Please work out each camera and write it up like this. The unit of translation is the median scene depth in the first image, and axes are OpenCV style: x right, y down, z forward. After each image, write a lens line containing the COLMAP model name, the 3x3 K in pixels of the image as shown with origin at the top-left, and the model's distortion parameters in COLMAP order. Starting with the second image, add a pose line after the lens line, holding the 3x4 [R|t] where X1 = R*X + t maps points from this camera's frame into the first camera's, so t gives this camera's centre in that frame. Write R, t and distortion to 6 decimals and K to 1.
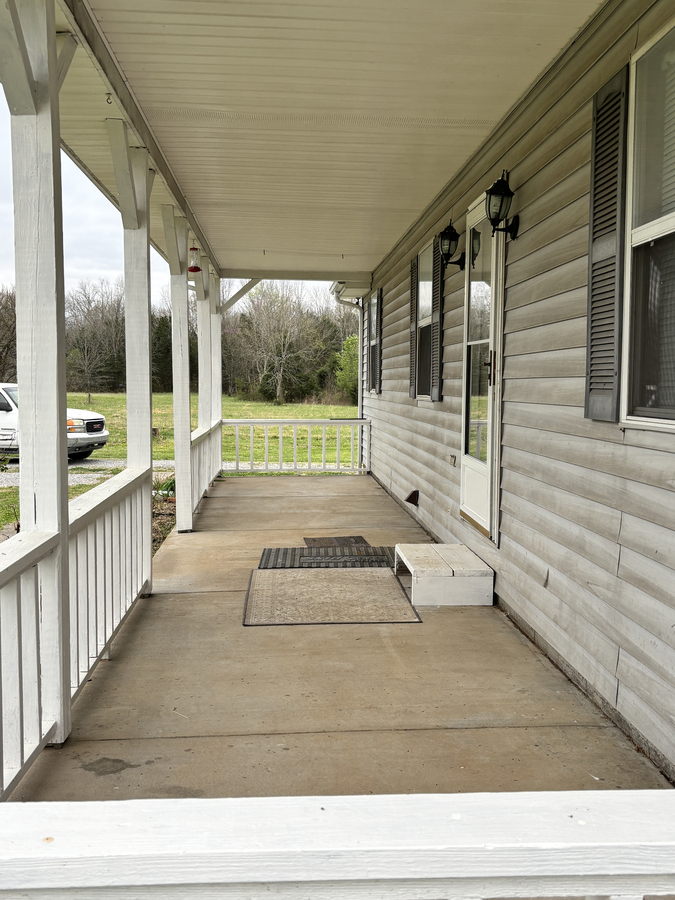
lens RADIAL K [[941.4, 0, 336.8], [0, 941.4, 451.7], [0, 0, 1]] dist [0.006364, 0.000000]
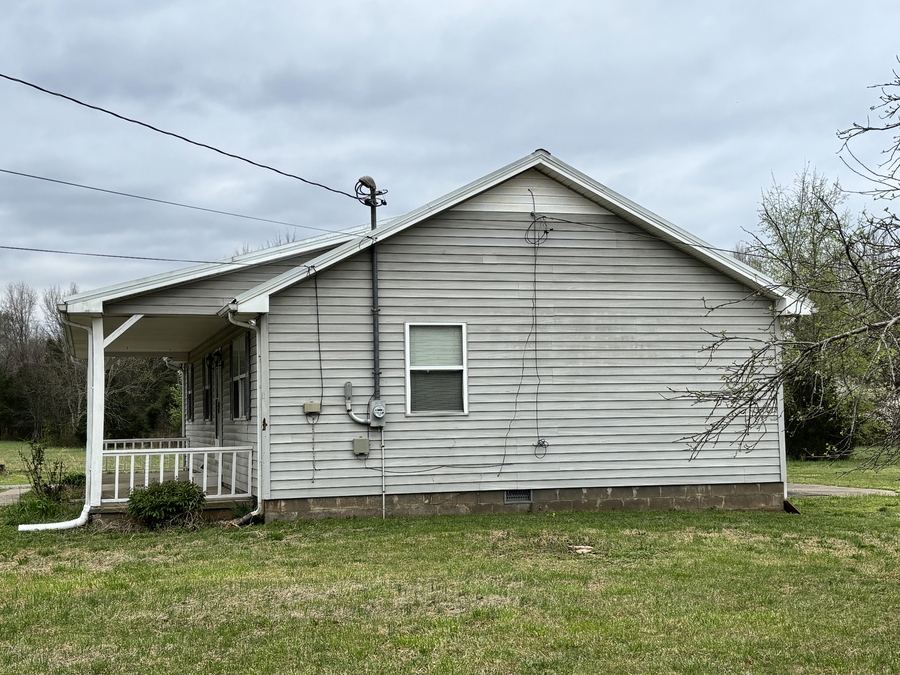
lens RADIAL K [[1231.6, 0, 450.7], [0, 1231.6, 337.6], [0, 0, 1]] dist [0.037557, 0.000000]
pose [[0.975128, -0.011679, 0.221333, 0.000625], [0.042405, 0.989994, -0.134588, 0.011927], [-0.217546, 0.140626, 0.965866, -0.141931]]
